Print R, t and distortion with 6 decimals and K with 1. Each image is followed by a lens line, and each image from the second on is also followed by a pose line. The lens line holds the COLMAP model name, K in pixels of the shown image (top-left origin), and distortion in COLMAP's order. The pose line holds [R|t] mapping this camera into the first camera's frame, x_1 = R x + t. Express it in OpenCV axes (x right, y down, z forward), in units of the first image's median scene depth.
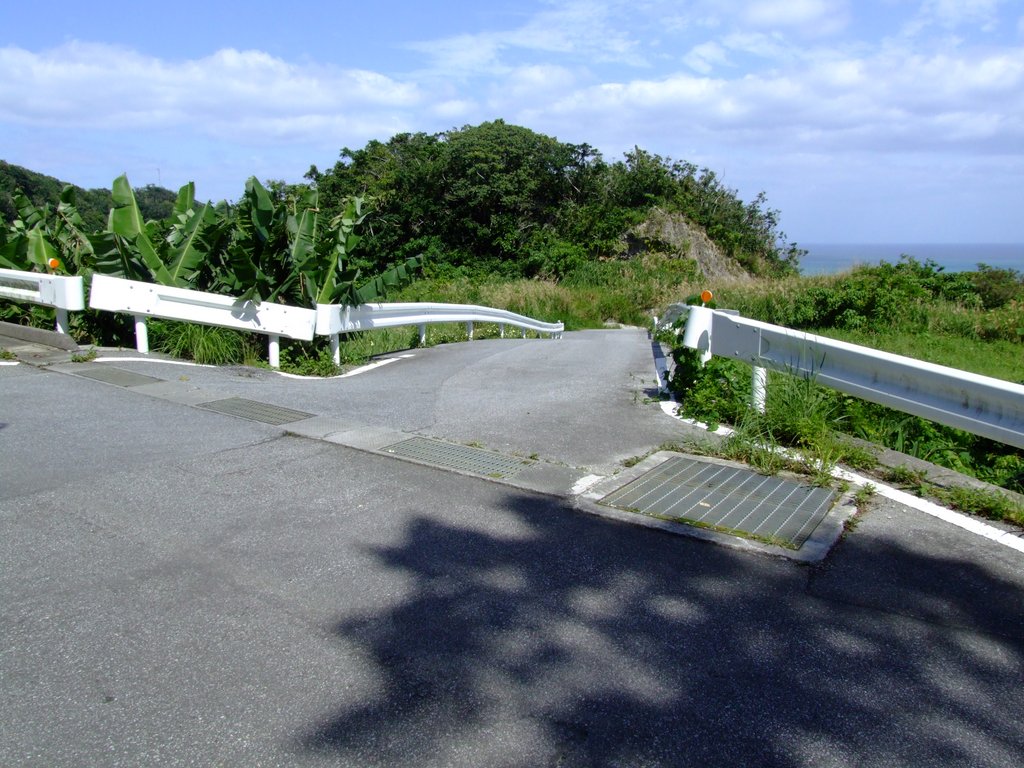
lens RADIAL K [[827.0, 0, 507.1], [0, 827.0, 382.6], [0, 0, 1]] dist [-0.009550, -0.001591]
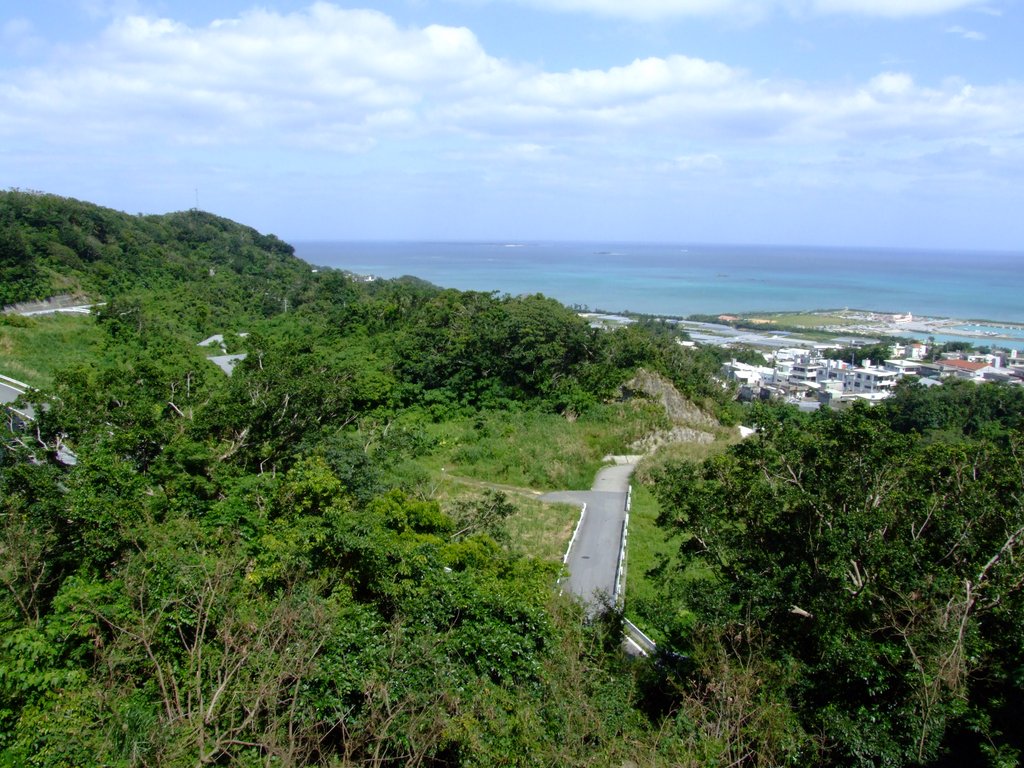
lens RADIAL K [[827.0, 0, 516.7], [0, 827.0, 385.5], [0, 0, 1]] dist [-0.009550, -0.001591]
pose [[0.999500, 0.030560, 0.008170, -0.065998], [-0.030611, 0.999512, 0.006157, -0.182193], [-0.007978, -0.006404, 0.999948, -0.555583]]
